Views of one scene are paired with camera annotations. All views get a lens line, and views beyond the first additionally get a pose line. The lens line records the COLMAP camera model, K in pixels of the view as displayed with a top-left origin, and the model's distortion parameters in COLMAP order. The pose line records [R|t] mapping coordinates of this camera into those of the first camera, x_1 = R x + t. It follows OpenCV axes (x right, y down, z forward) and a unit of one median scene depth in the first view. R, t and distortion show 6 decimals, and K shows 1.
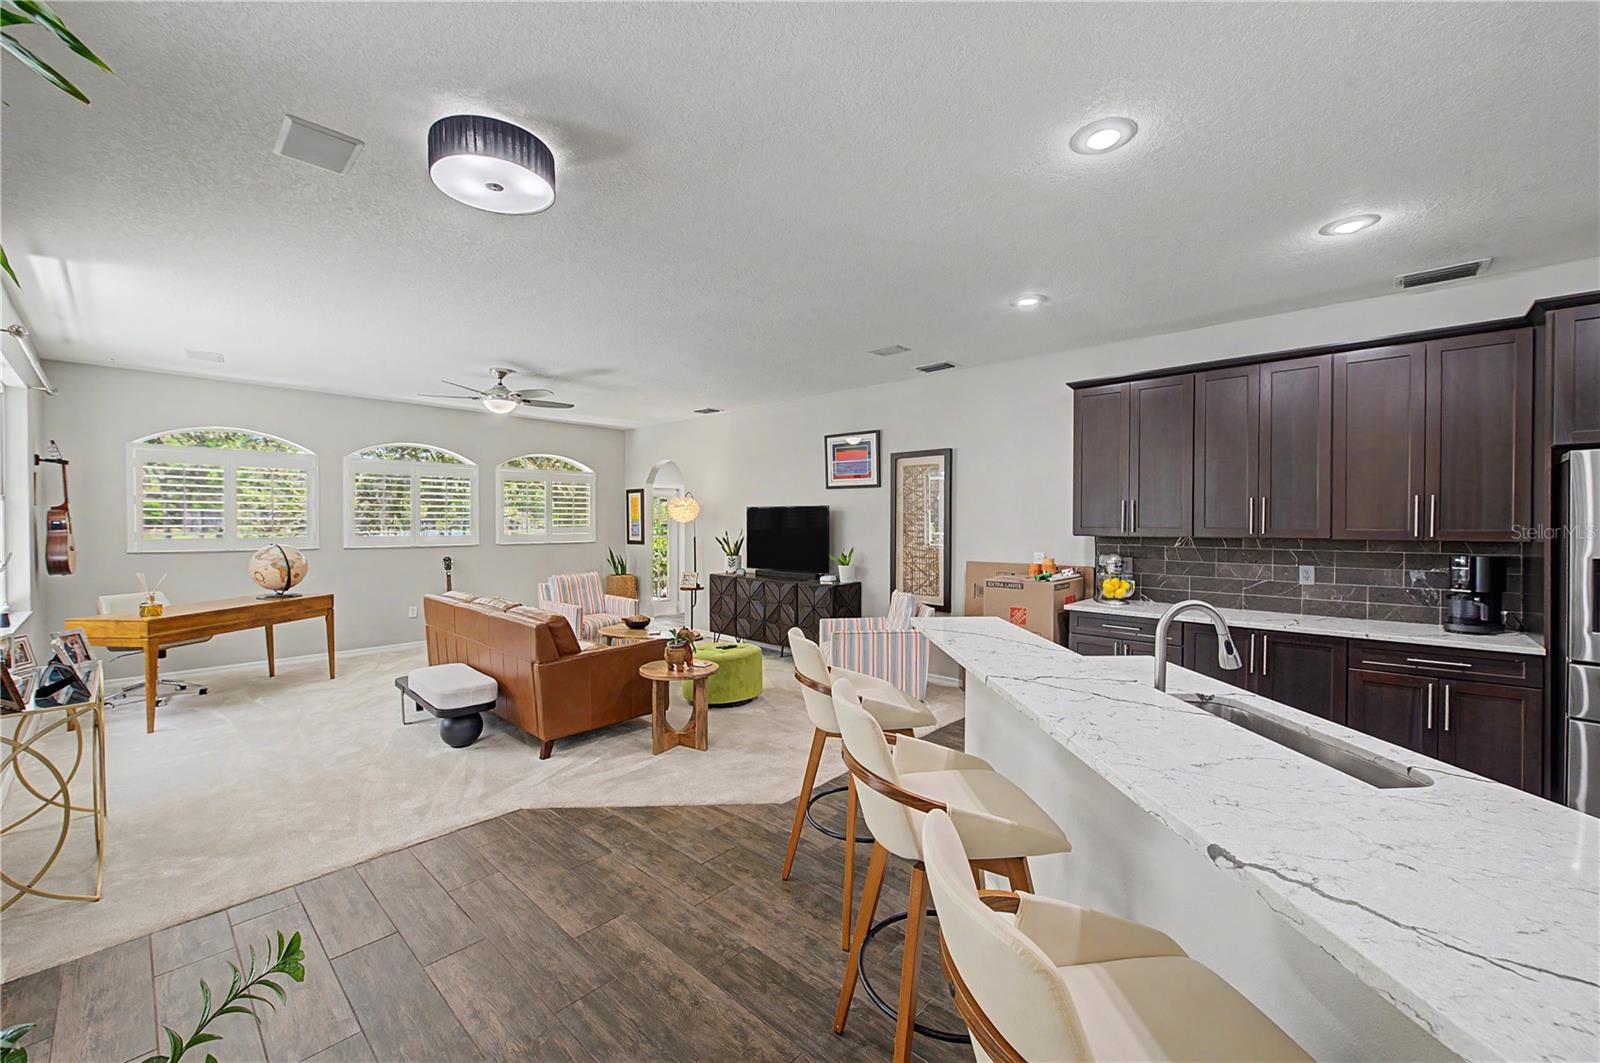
lens RADIAL K [[630.6, 0, 803.4], [0, 630.6, 528.5], [0, 0, 1]] dist [-0.002540, -0.003091]
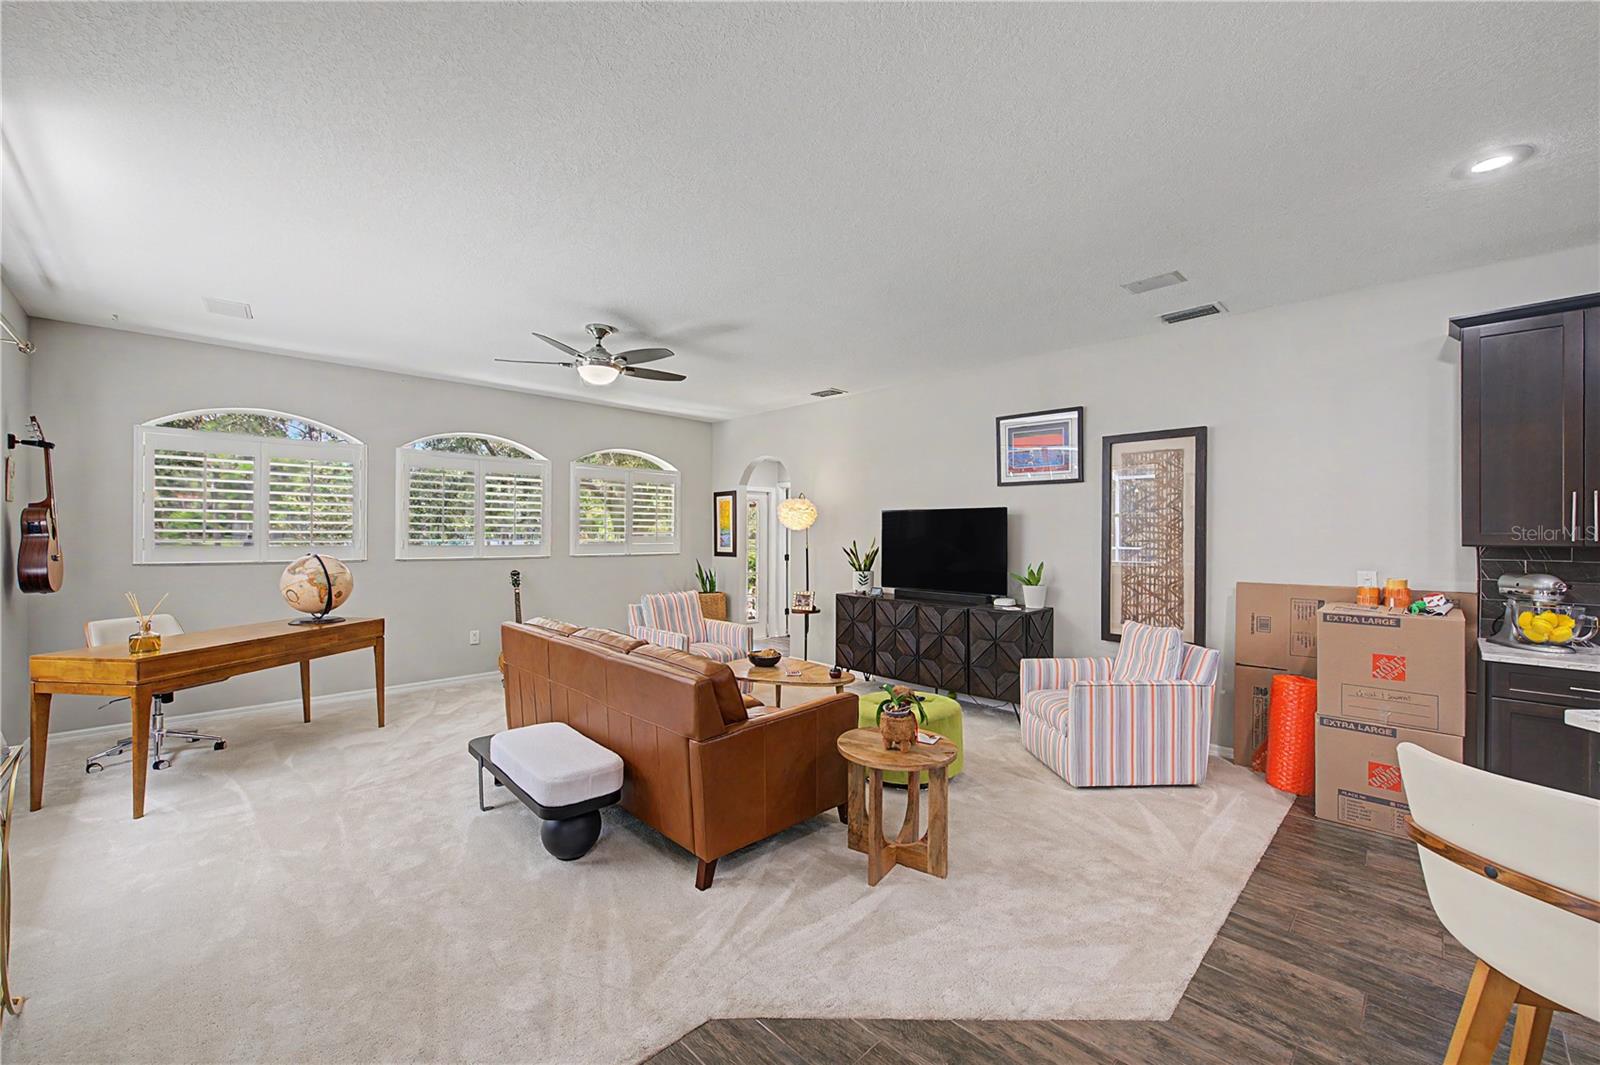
lens RADIAL K [[630.6, 0, 797.7], [0, 630.6, 532.5], [0, 0, 1]] dist [-0.002540, -0.003091]
pose [[0.998668, 0.002785, -0.051522, -0.233630], [-0.003522, 0.999893, -0.014207, 0.008376], [0.051477, 0.014370, 0.998571, 0.293727]]
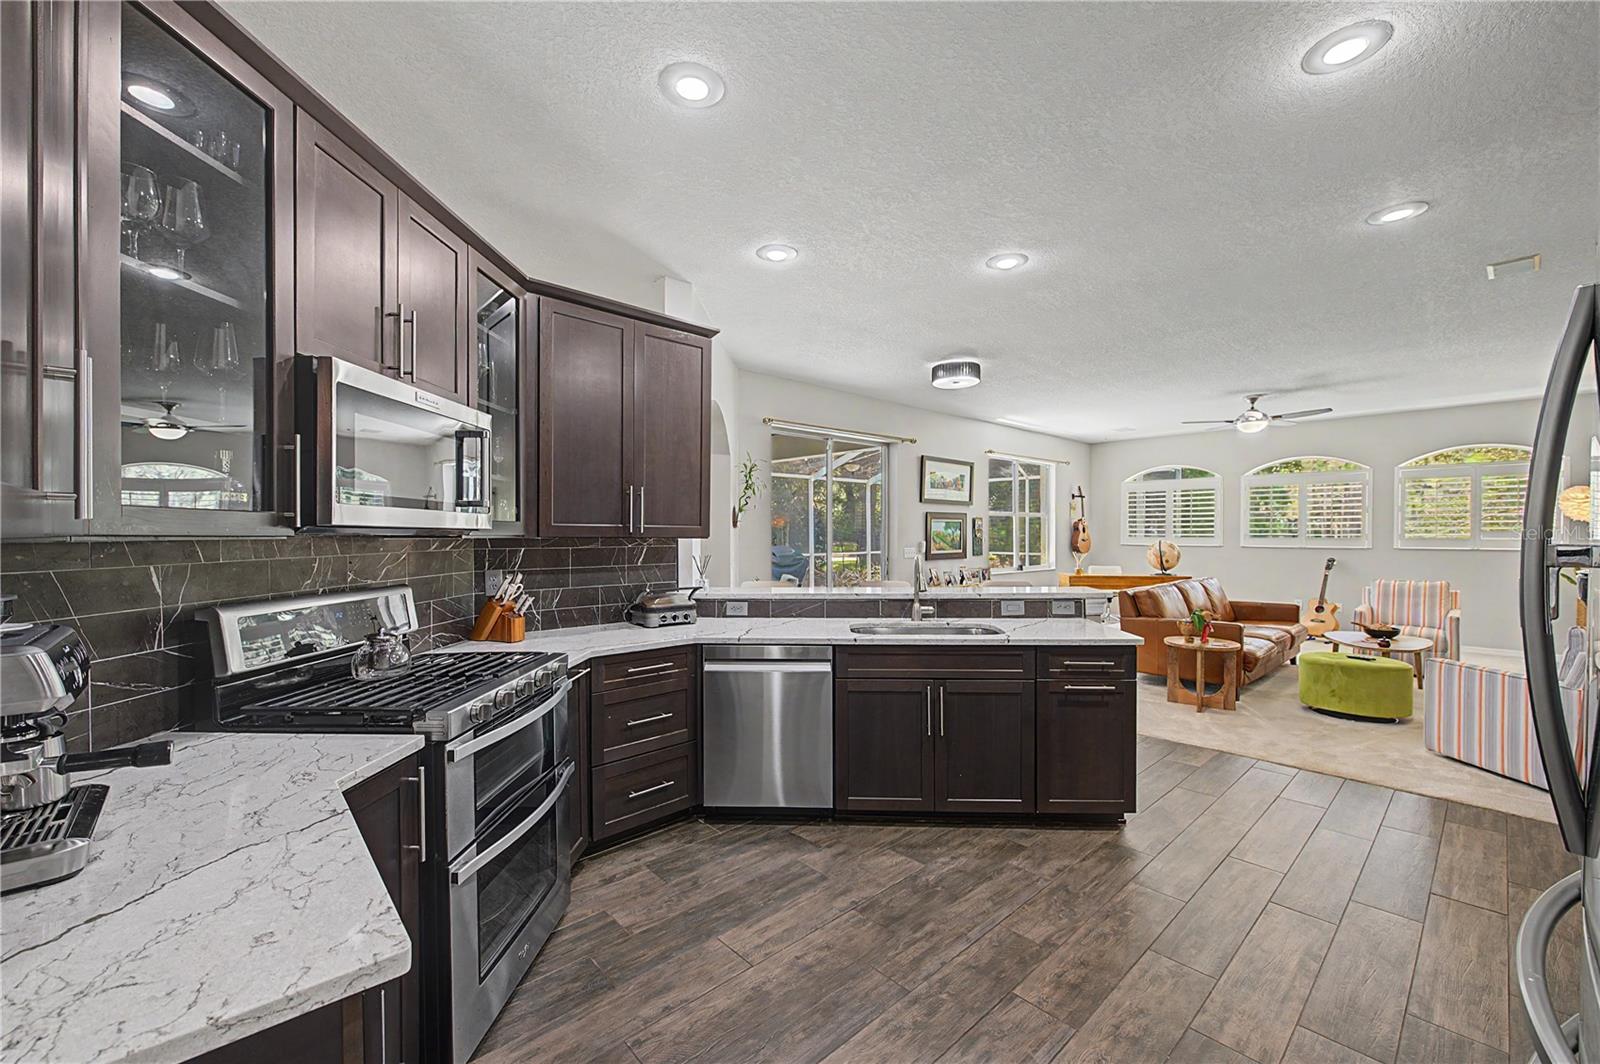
lens RADIAL K [[630.6, 0, 802.1], [0, 630.6, 538.6], [0, 0, 1]] dist [-0.002540, -0.003091]
pose [[-0.095367, 0.008183, -0.995409, 0.919361], [-0.010791, 0.999899, 0.009254, 0.018238], [0.995384, 0.011624, -0.095269, 0.312771]]
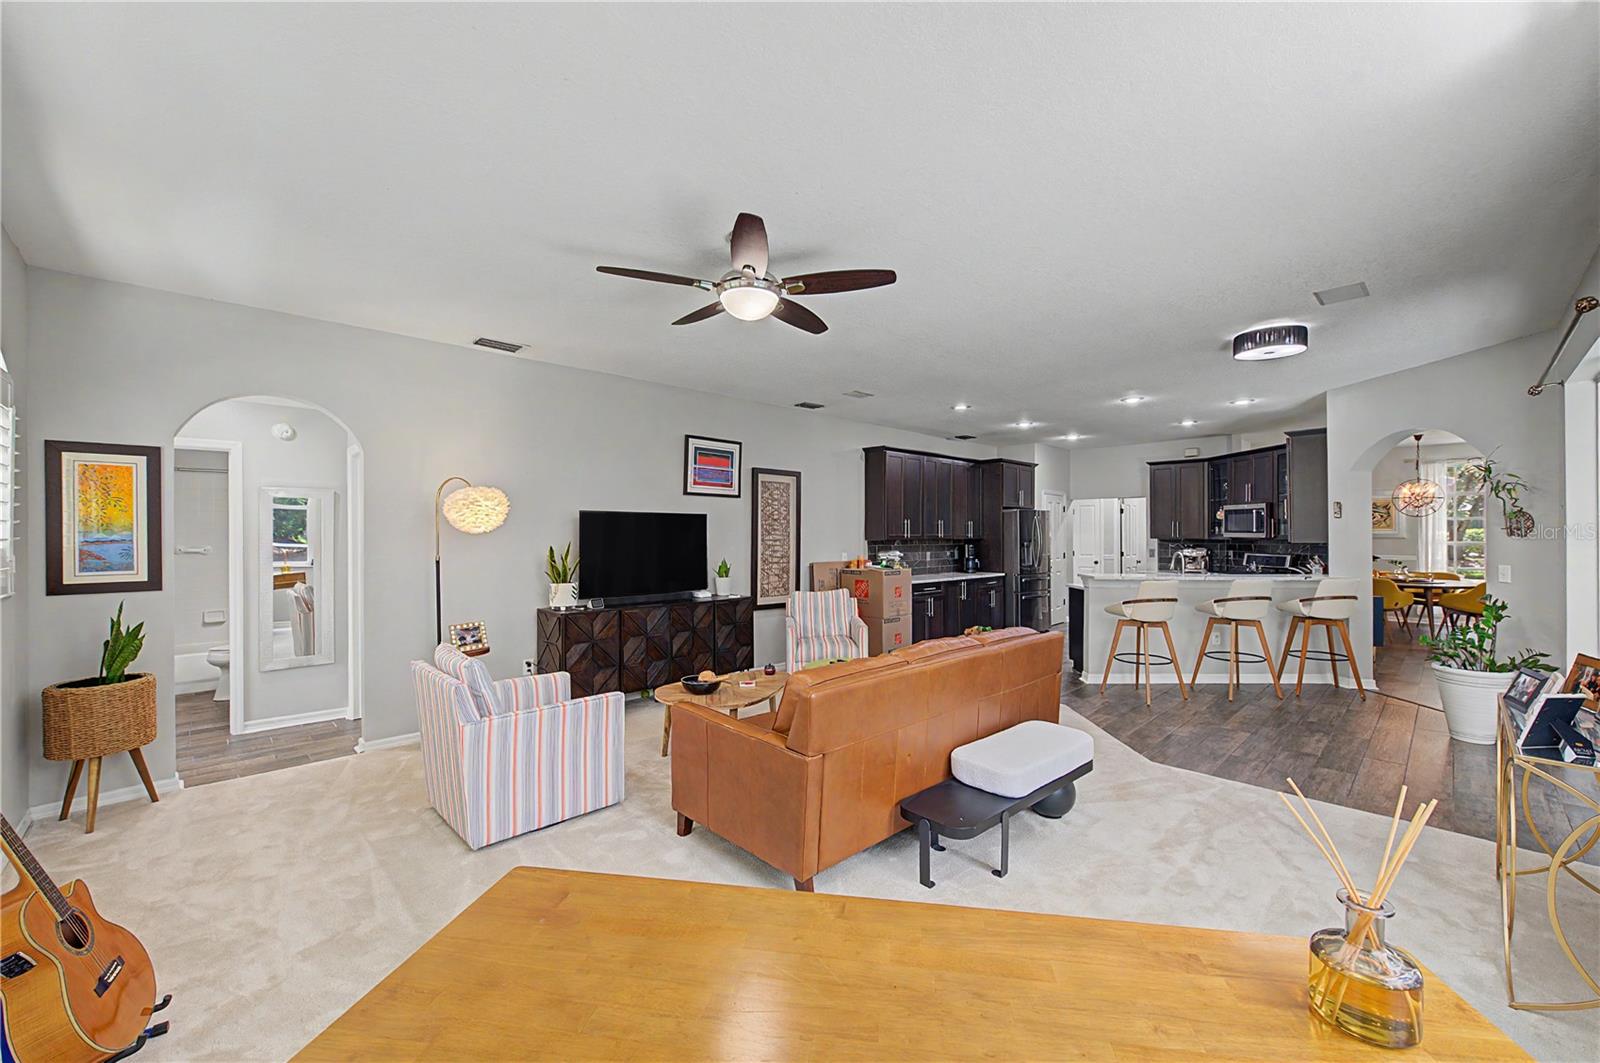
lens RADIAL K [[630.6, 0, 800.0], [0, 630.6, 534.1], [0, 0, 1]] dist [-0.002540, -0.003091]
pose [[0.059396, -0.000647, 0.998234, -1.158301], [0.014650, 0.999893, -0.000224, -0.006970], [-0.998127, 0.014637, 0.059399, 1.085424]]
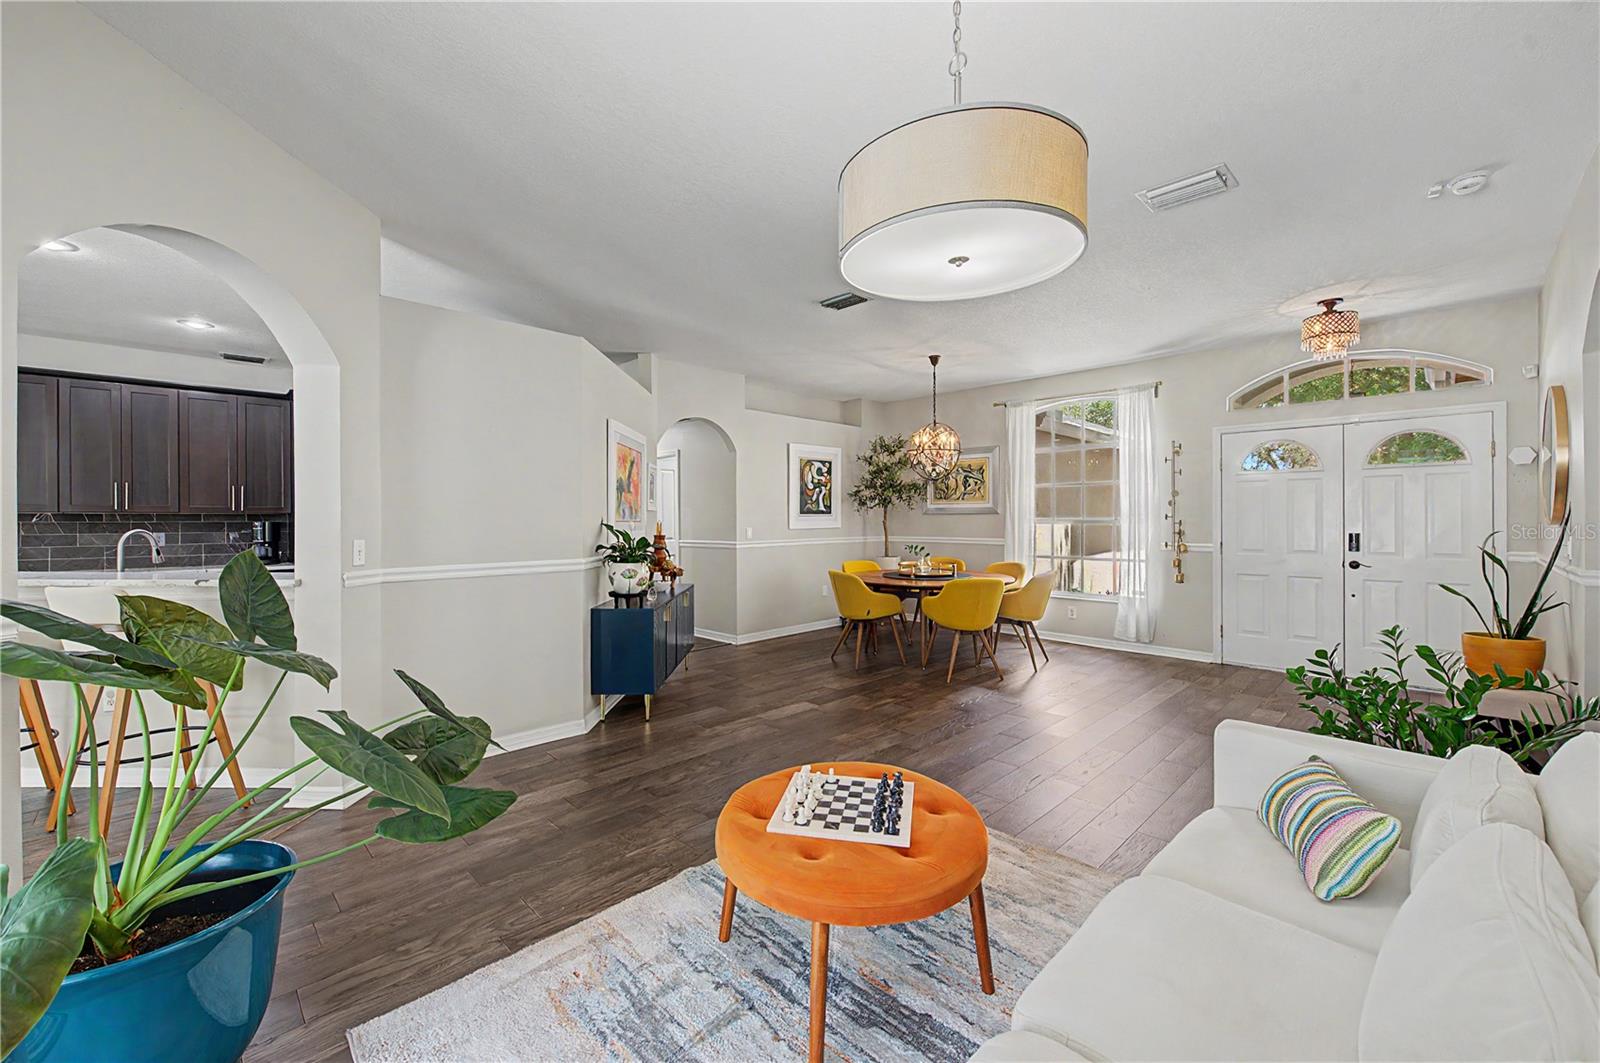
lens RADIAL K [[630.6, 0, 797.1], [0, 630.6, 526.3], [0, 0, 1]] dist [-0.002540, -0.003091]
pose [[0.045295, -0.008967, 0.998933, -0.451762], [0.016060, 0.999837, 0.008247, 0.046008], [-0.998845, 0.015669, 0.045431, -0.415711]]
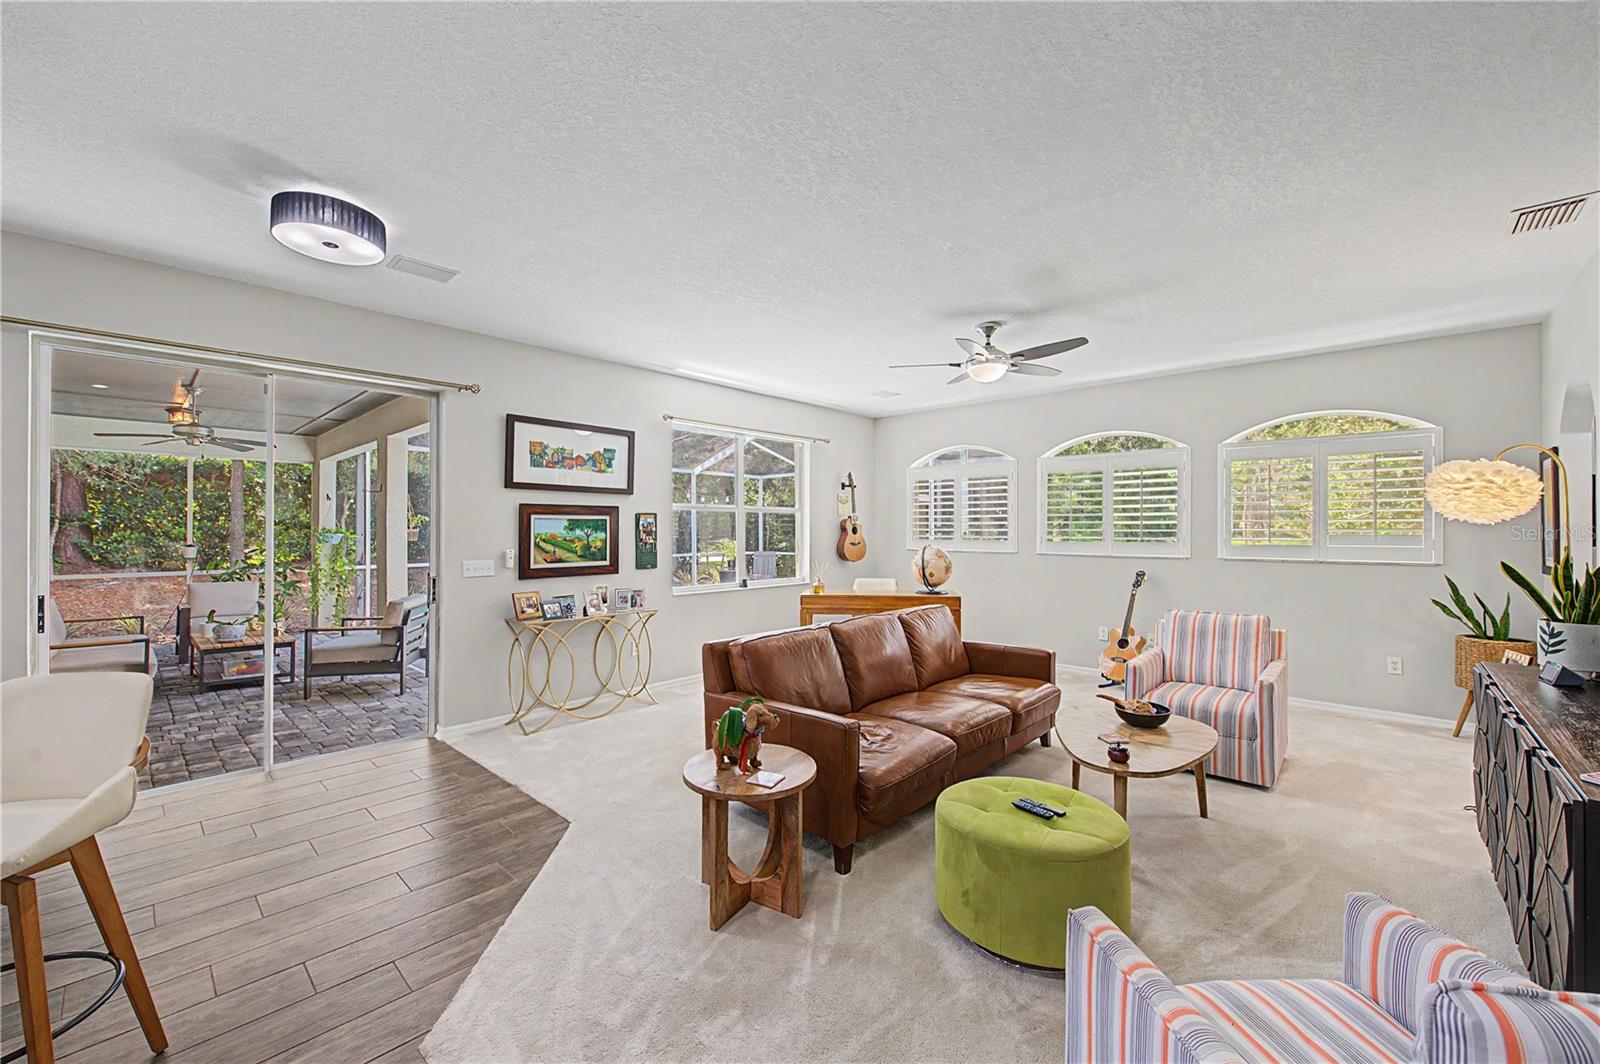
lens RADIAL K [[630.6, 0, 799.3], [0, 630.6, 527.4], [0, 0, 1]] dist [-0.002540, -0.003091]
pose [[-0.010189, -0.003352, -0.999942, 0.336445], [-0.013000, 0.999910, -0.003220, -0.000931], [0.999864, 0.012966, -0.010232, 0.910892]]
